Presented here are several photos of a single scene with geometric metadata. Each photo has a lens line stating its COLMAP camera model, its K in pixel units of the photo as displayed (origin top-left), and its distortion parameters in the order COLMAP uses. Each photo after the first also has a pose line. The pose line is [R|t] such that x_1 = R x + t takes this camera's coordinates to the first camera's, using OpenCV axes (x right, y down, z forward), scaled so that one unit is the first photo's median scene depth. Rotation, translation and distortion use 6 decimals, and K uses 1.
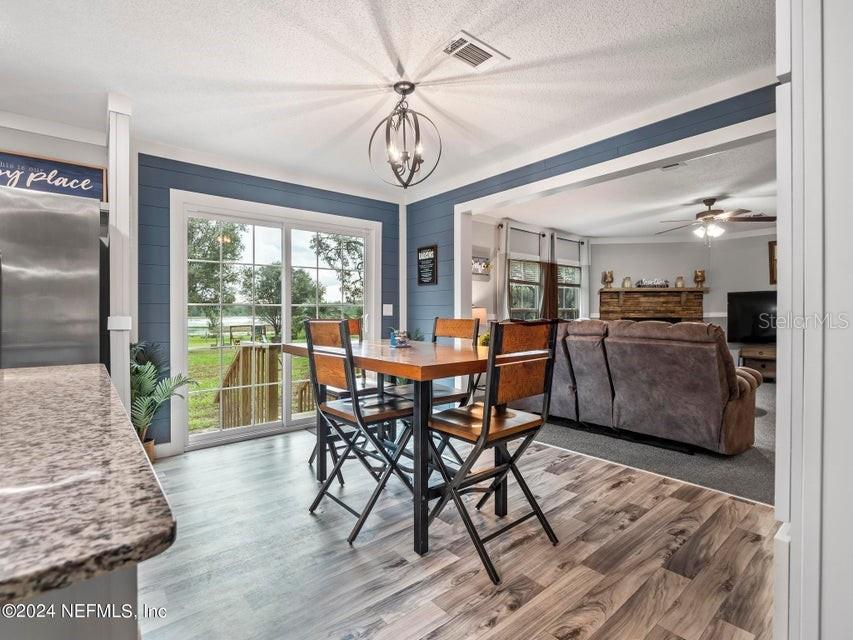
lens RADIAL K [[418.0, 0, 428.5], [0, 418.0, 314.9], [0, 0, 1]] dist [-0.006679, -0.006501]
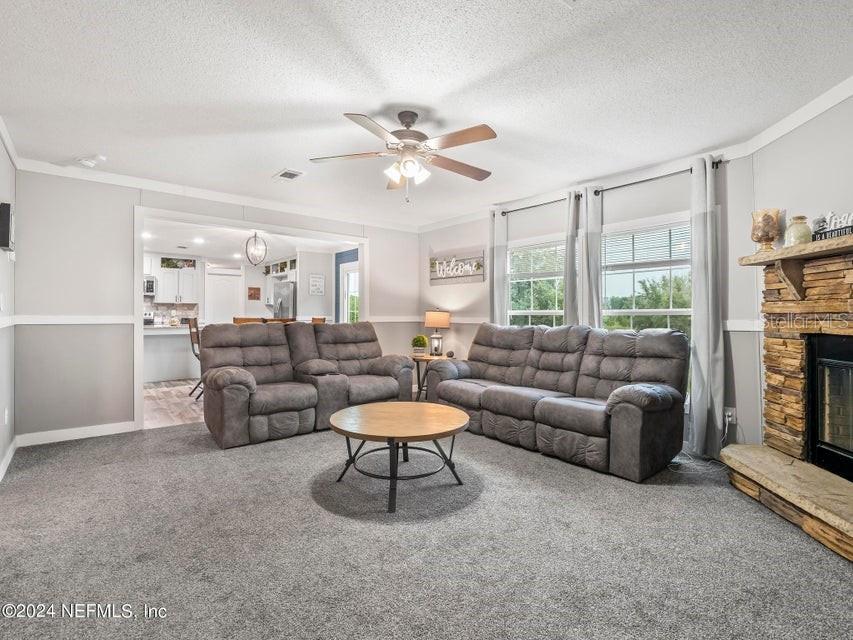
lens RADIAL K [[418.0, 0, 425.8], [0, 418.0, 309.4], [0, 0, 1]] dist [-0.006679, -0.006501]
pose [[-0.013170, -0.010650, -0.999857, 1.355950], [-0.006768, 0.999921, -0.010561, -0.012269], [0.999890, 0.006628, -0.013241, 1.142878]]
